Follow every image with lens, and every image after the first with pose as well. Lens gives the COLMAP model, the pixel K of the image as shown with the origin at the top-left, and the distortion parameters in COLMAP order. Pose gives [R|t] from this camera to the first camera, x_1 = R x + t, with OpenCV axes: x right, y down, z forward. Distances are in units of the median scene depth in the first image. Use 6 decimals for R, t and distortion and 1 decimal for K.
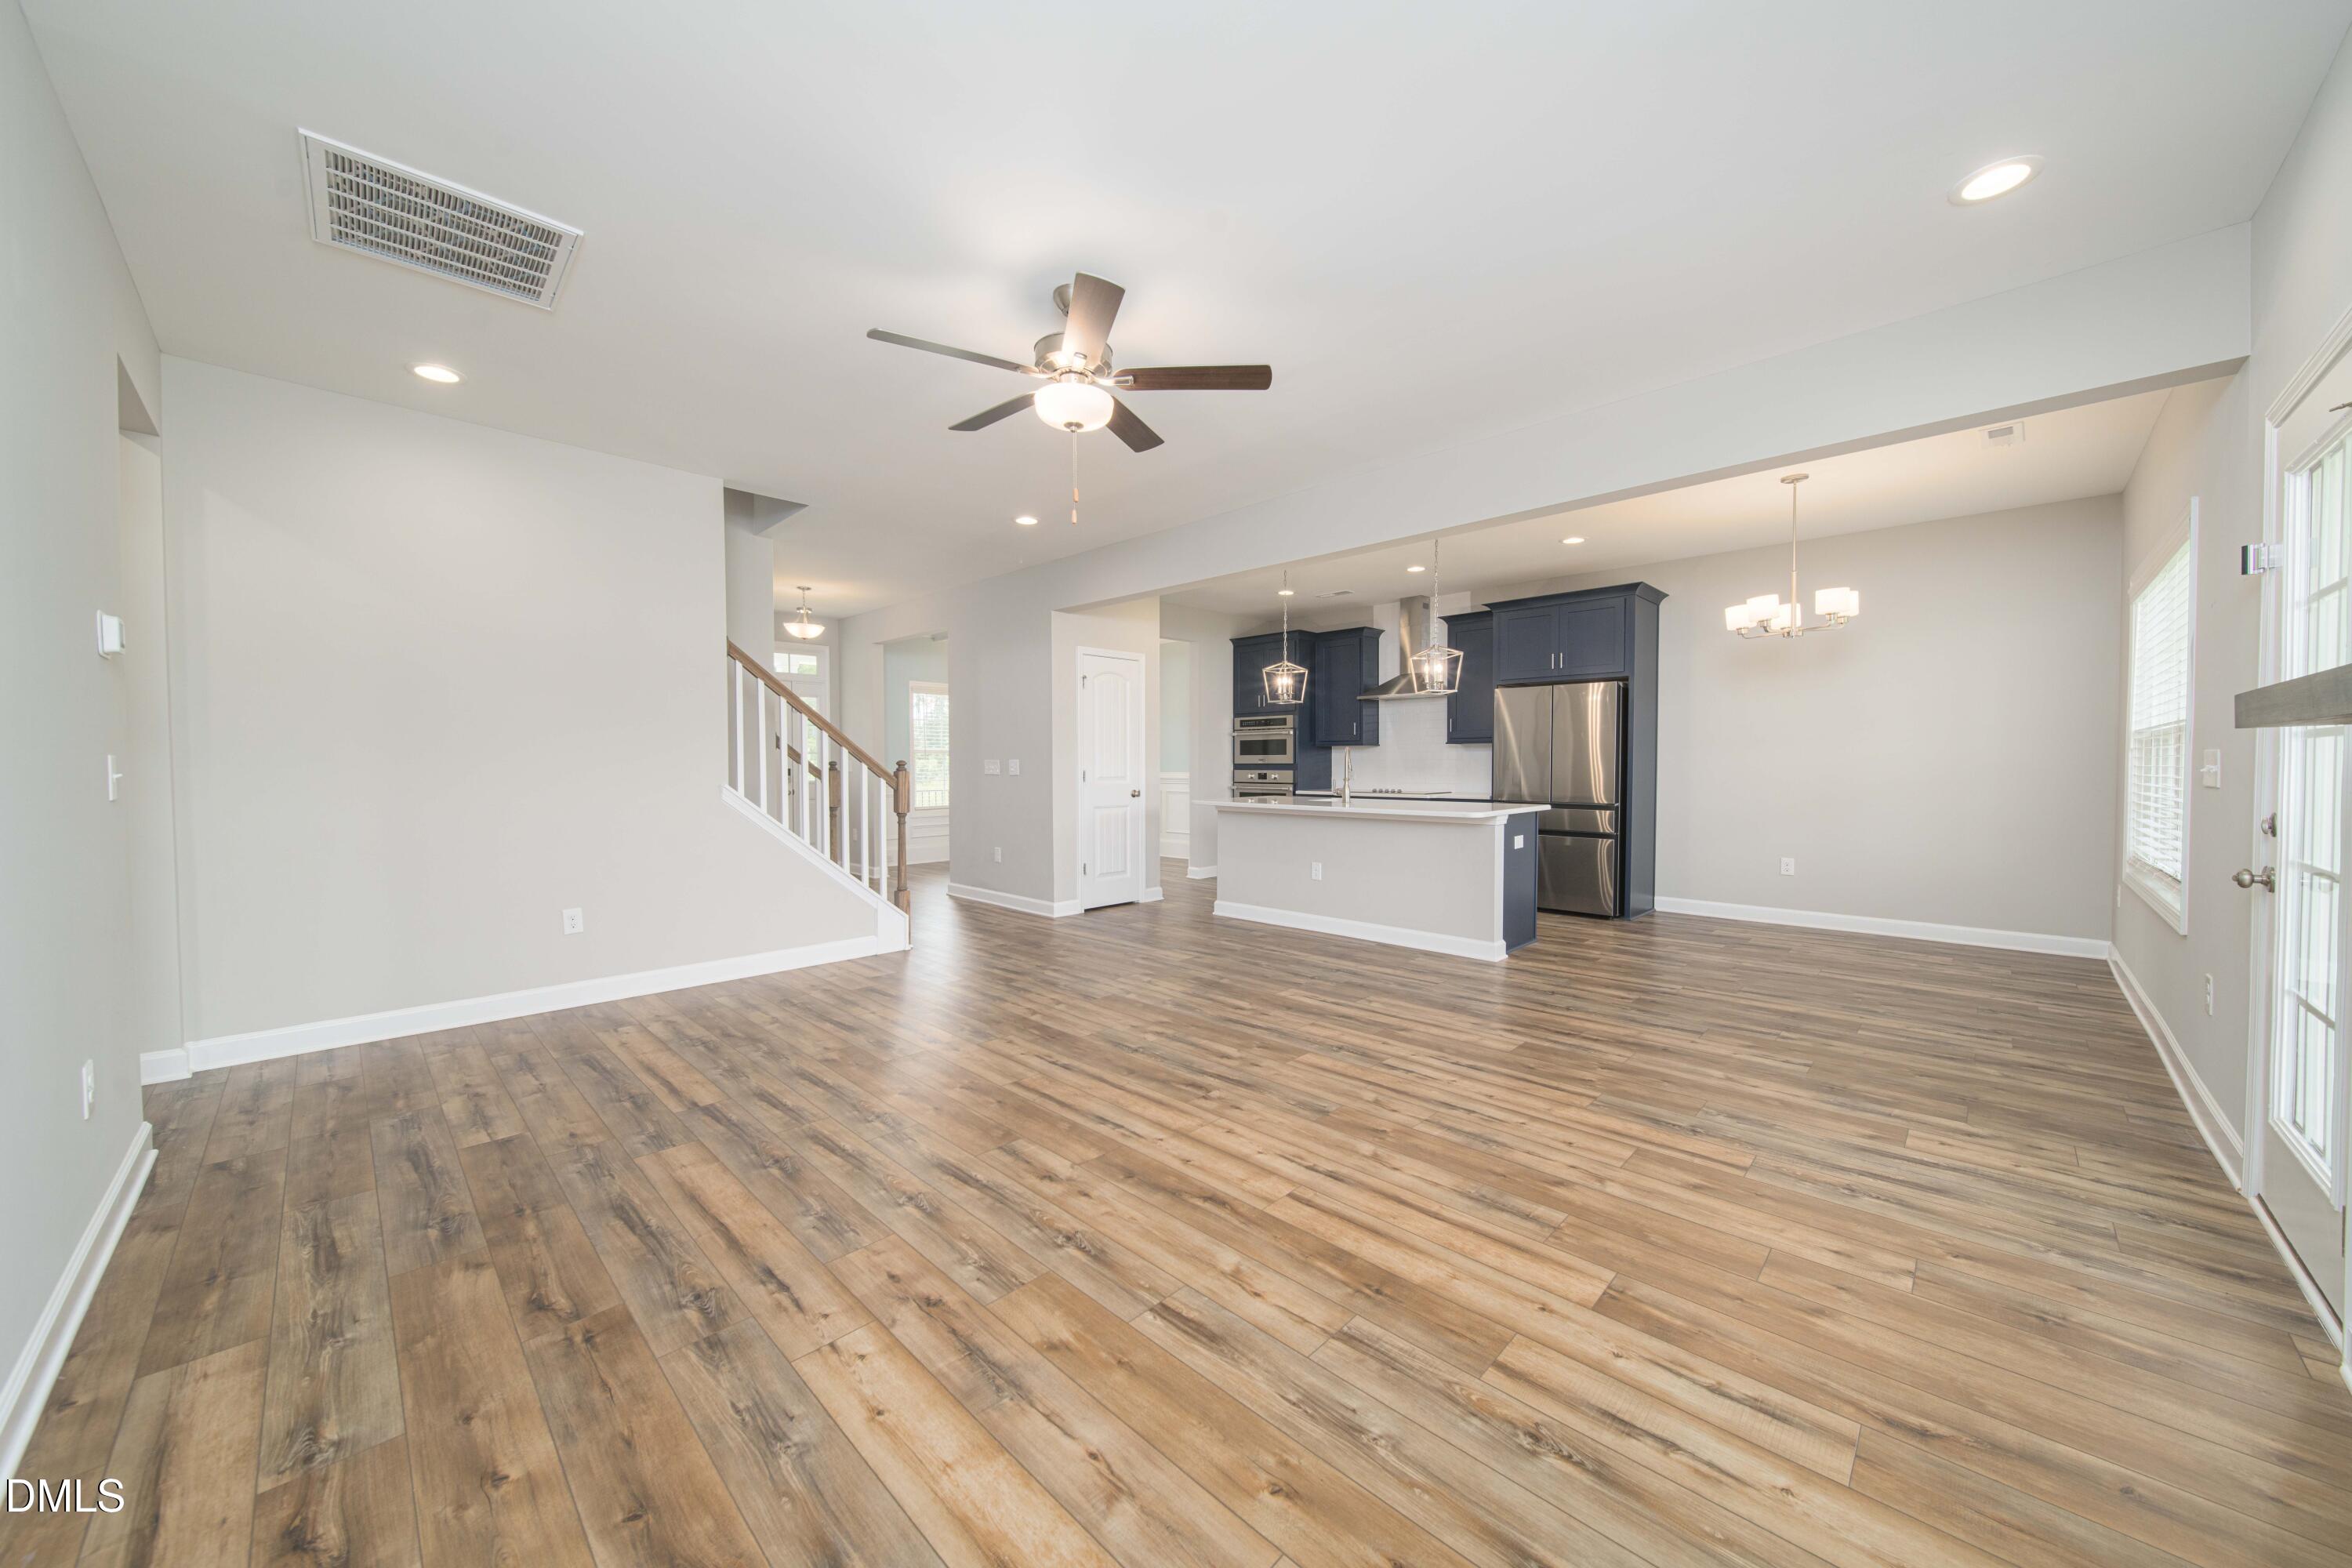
lens RADIAL K [[828.8, 0, 1170.4], [0, 828.8, 779.2], [0, 0, 1]] dist [-0.000343, -0.001741]
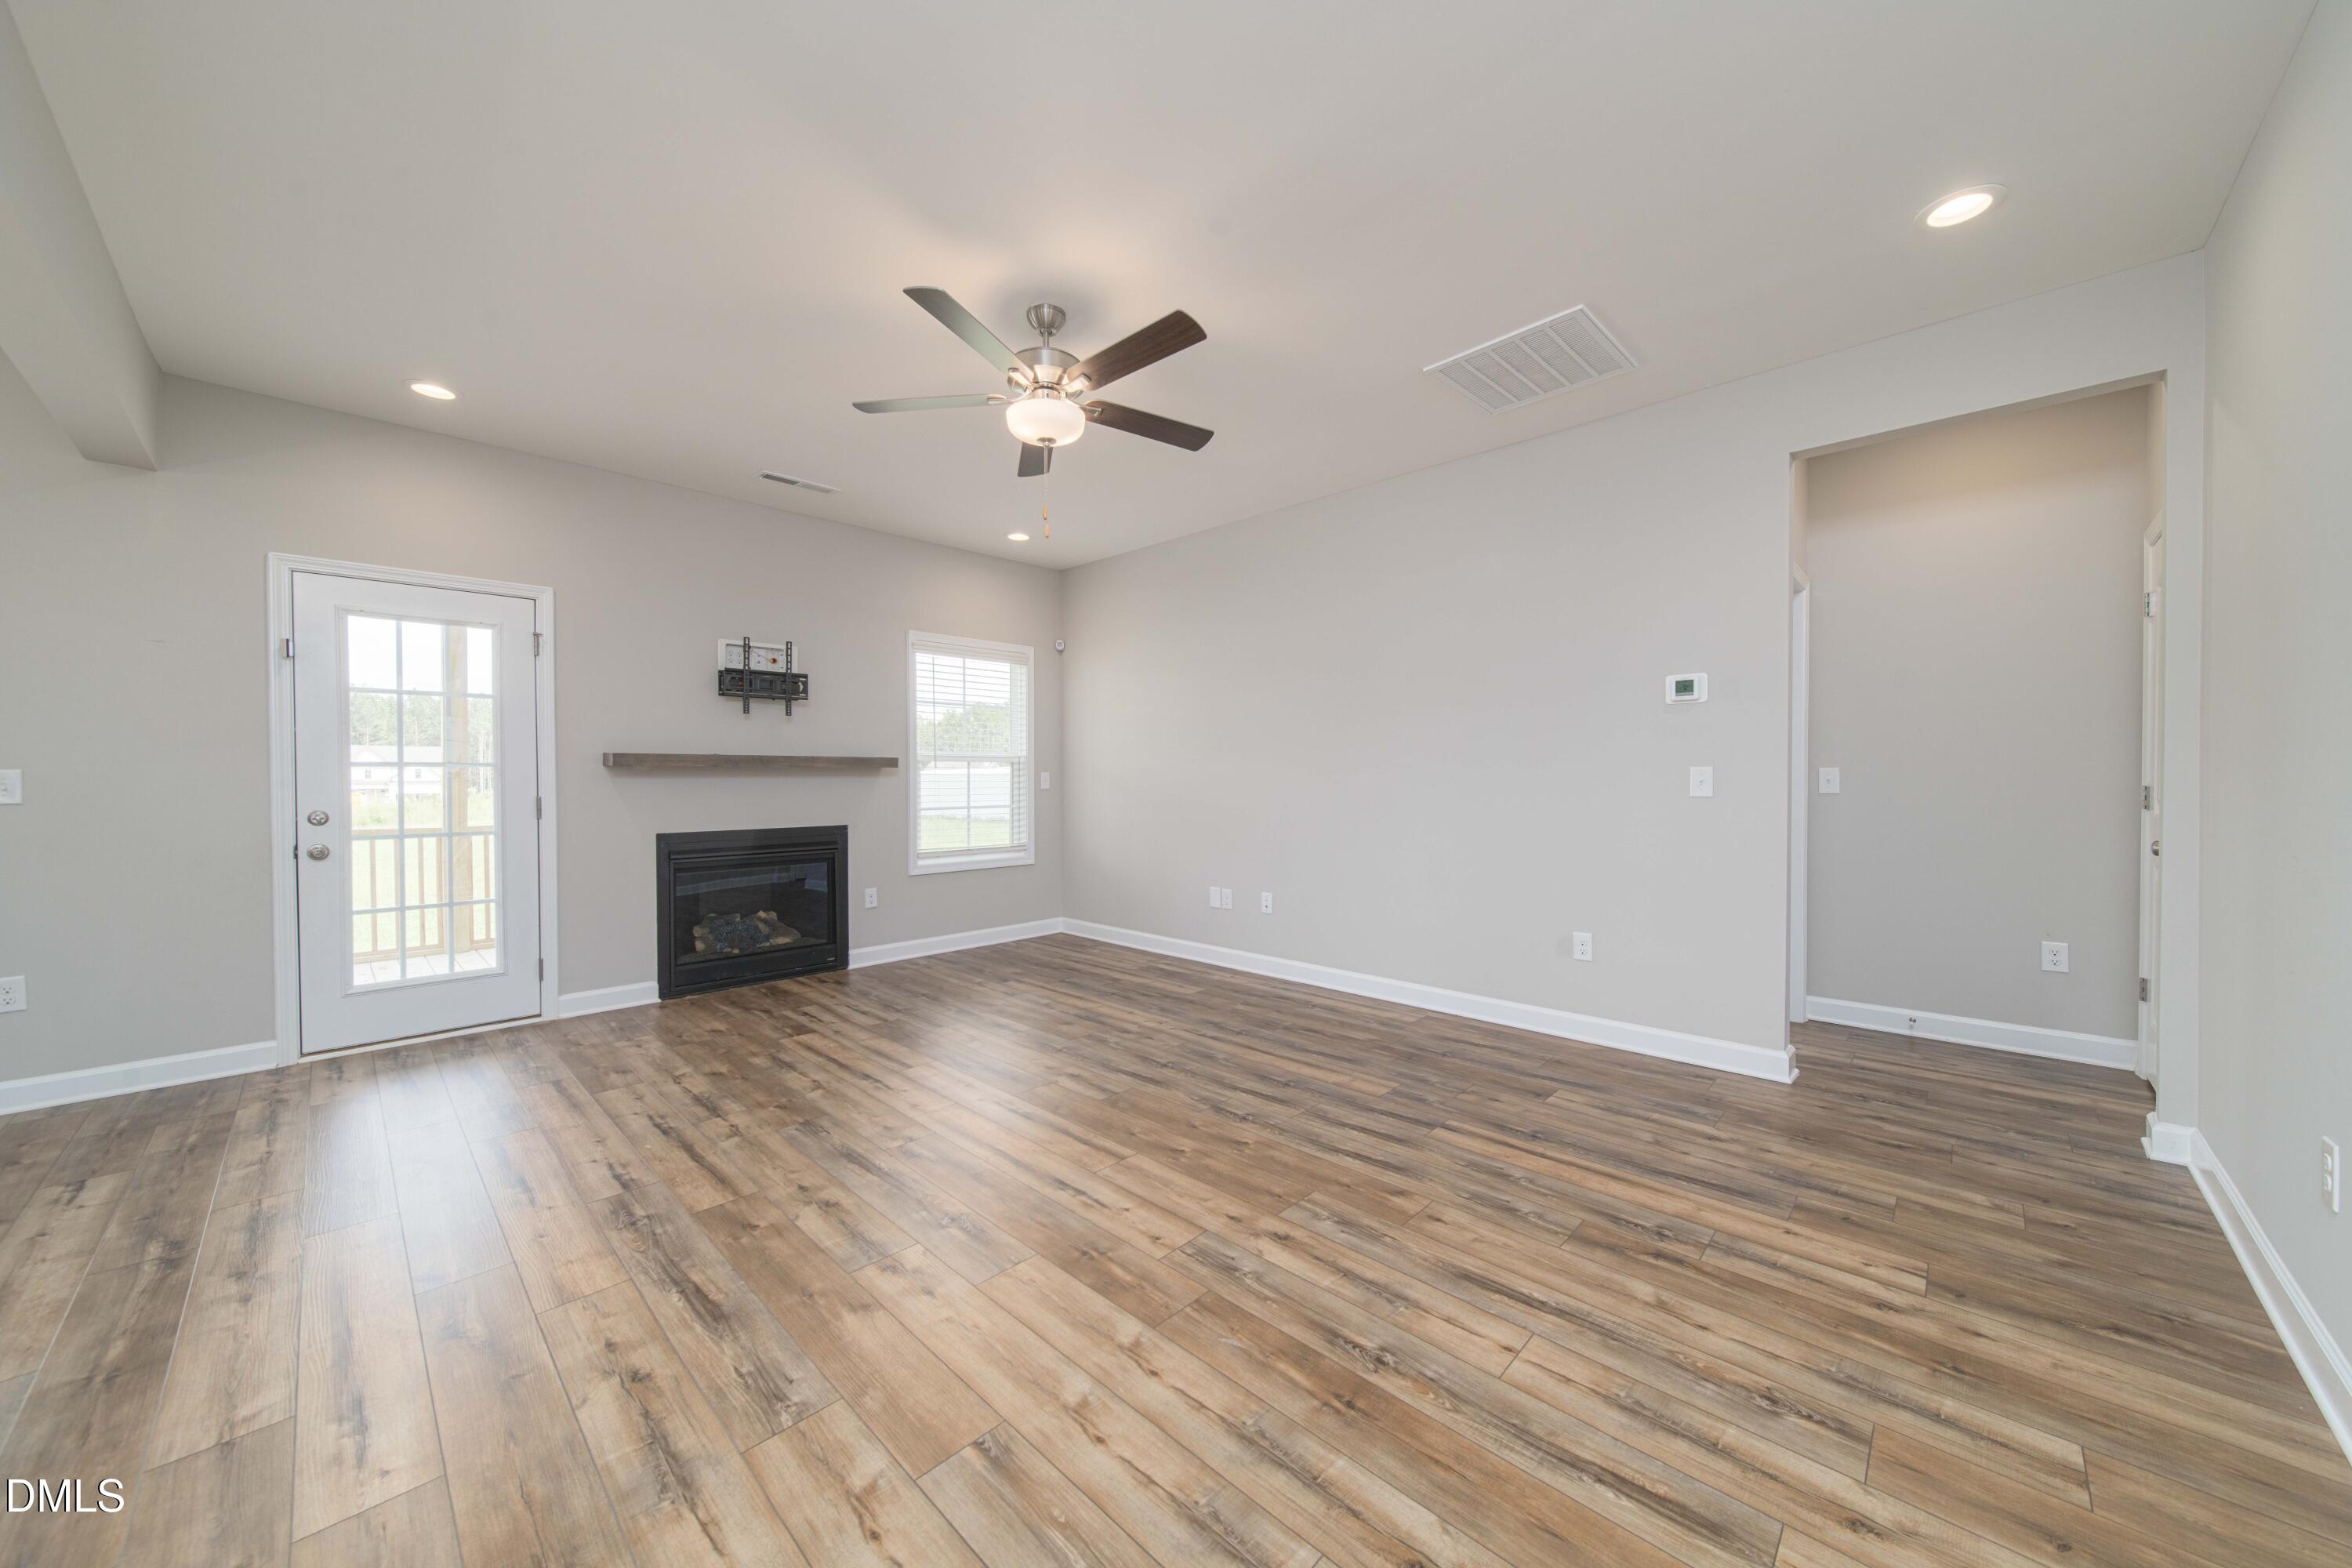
lens RADIAL K [[828.8, 0, 1181.8], [0, 828.8, 785.9], [0, 0, 1]] dist [-0.000343, -0.001741]
pose [[-0.999803, 0.006376, -0.018793, -0.215162], [0.005801, 0.999519, 0.030475, -0.031262], [0.018978, 0.030360, -0.999359, 1.681321]]
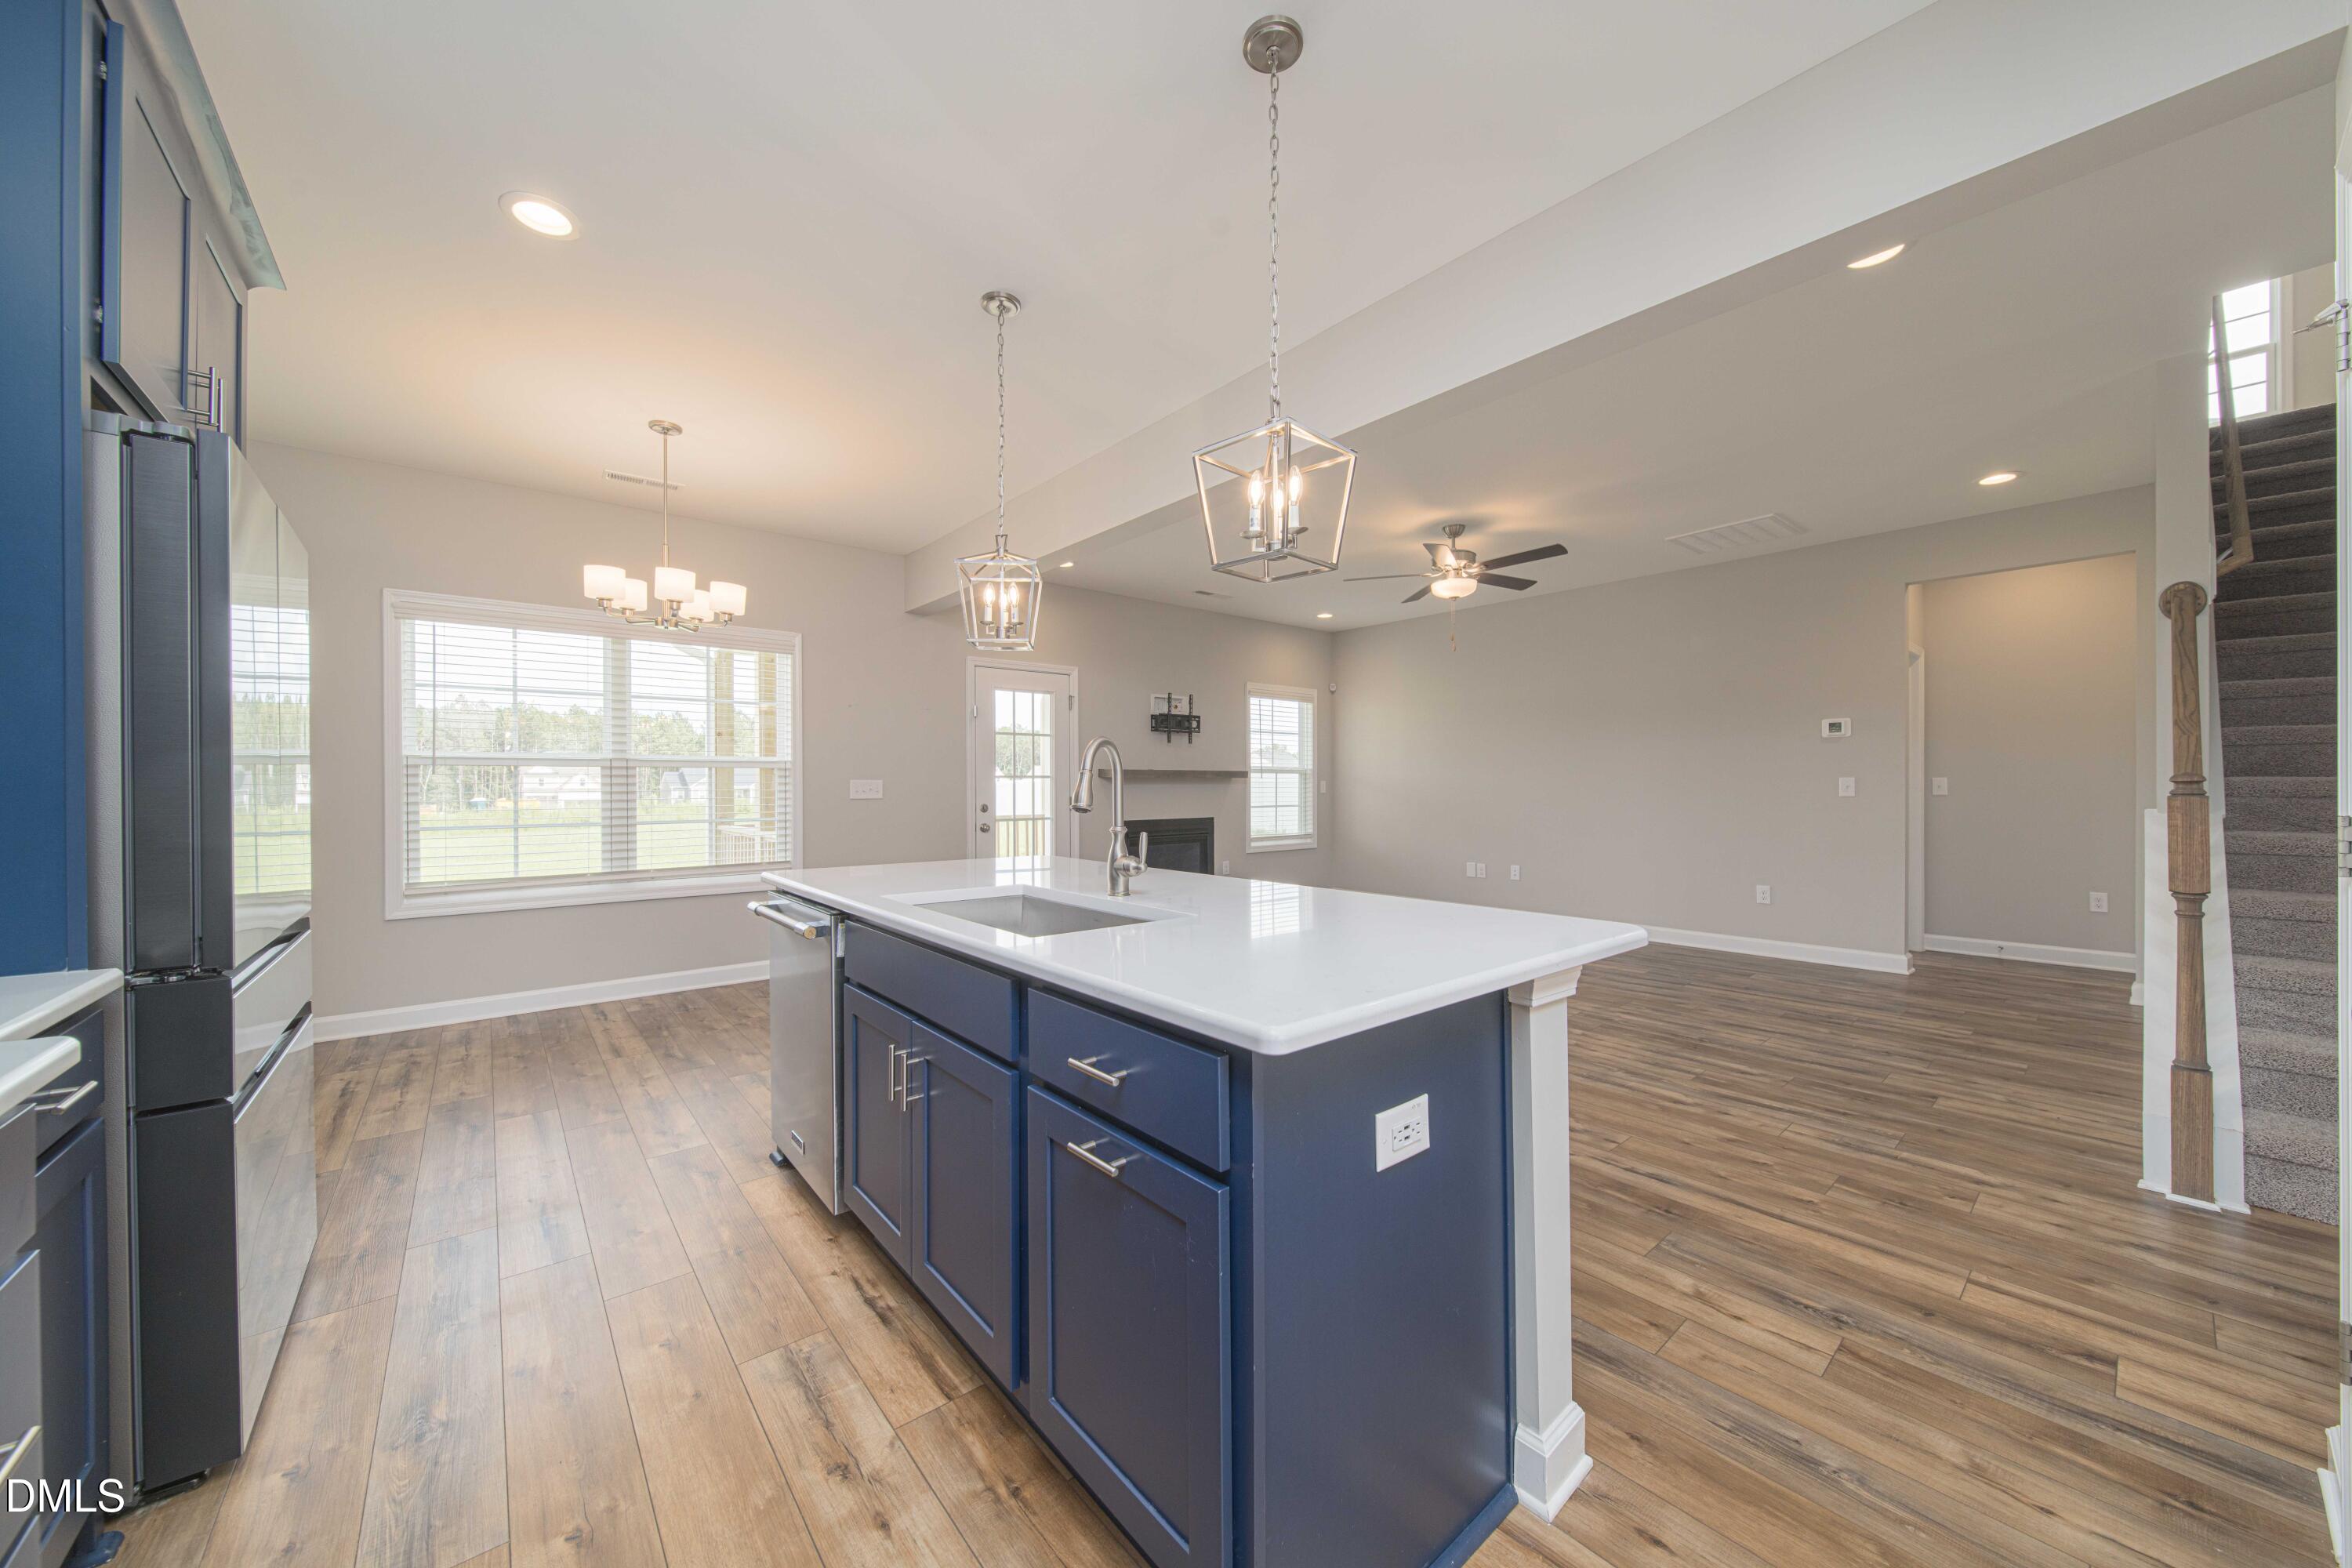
lens RADIAL K [[828.8, 0, 1179.5], [0, 828.8, 786.4], [0, 0, 1]] dist [-0.000343, -0.001741]
pose [[-0.996007, 0.006455, 0.089040, 0.147346], [0.008389, 0.999737, 0.021364, -0.043326], [-0.088878, 0.022026, -0.995799, 2.206945]]
